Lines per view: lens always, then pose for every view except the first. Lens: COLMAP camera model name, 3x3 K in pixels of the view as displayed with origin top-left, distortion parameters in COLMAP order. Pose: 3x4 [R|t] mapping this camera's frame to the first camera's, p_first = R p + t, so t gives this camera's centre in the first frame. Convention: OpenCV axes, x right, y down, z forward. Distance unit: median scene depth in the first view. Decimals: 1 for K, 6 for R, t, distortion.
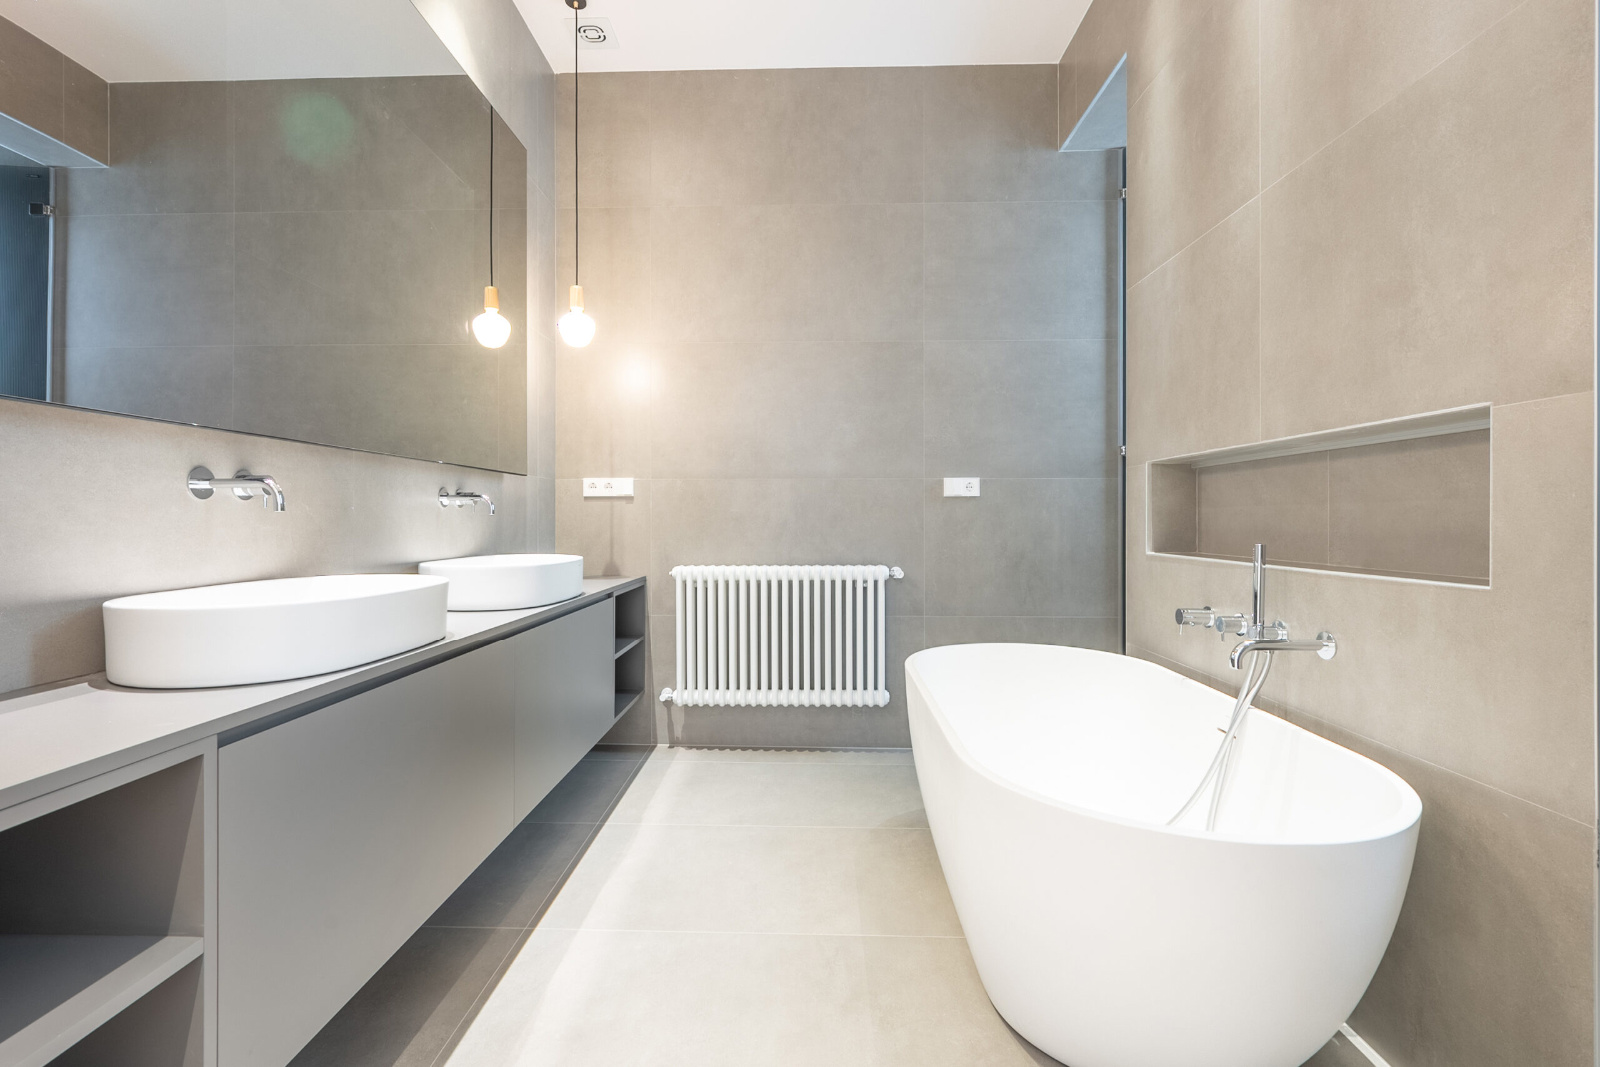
lens RADIAL K [[669.6, 0, 797.8], [0, 669.6, 515.3], [0, 0, 1]] dist [-0.000246, -0.000029]
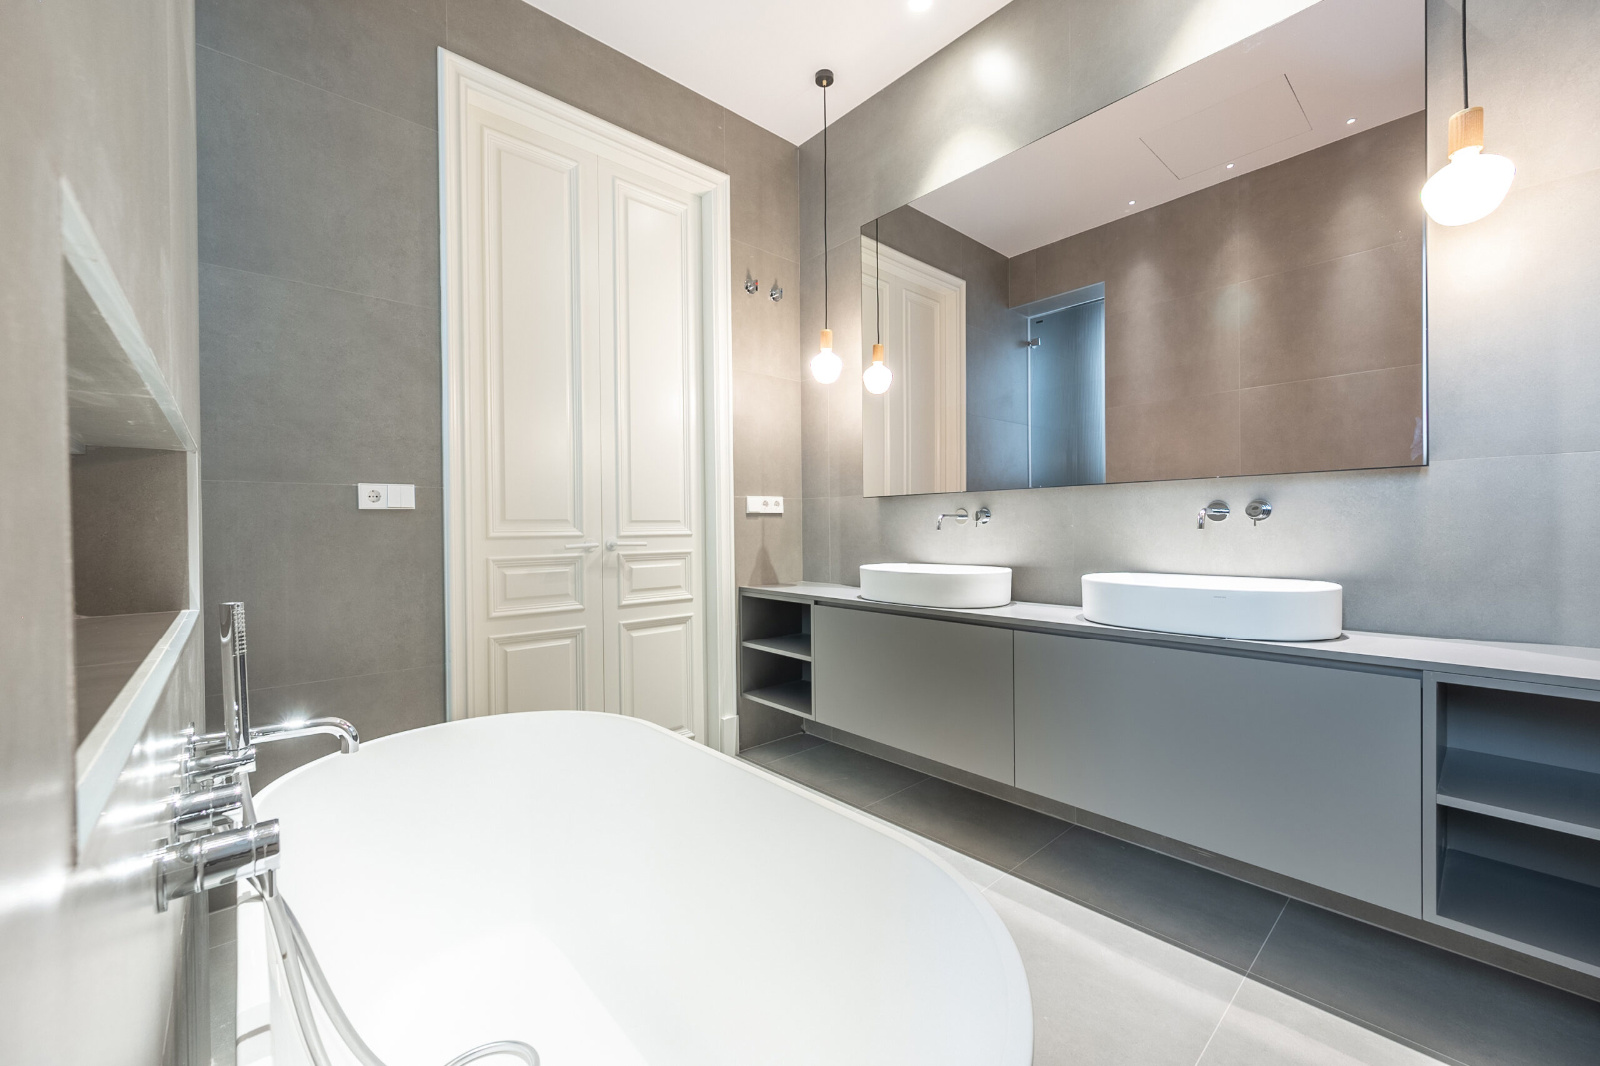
lens RADIAL K [[626.1, 0, 800.0], [0, 626.1, 533.0], [0, 0, 1]] dist [-0.001268, -0.000143]
pose [[-0.728702, 0.013265, -0.684702, 0.722533], [0.017124, 0.999853, 0.001147, -0.013627], [0.684617, -0.010889, -0.728822, 1.724088]]
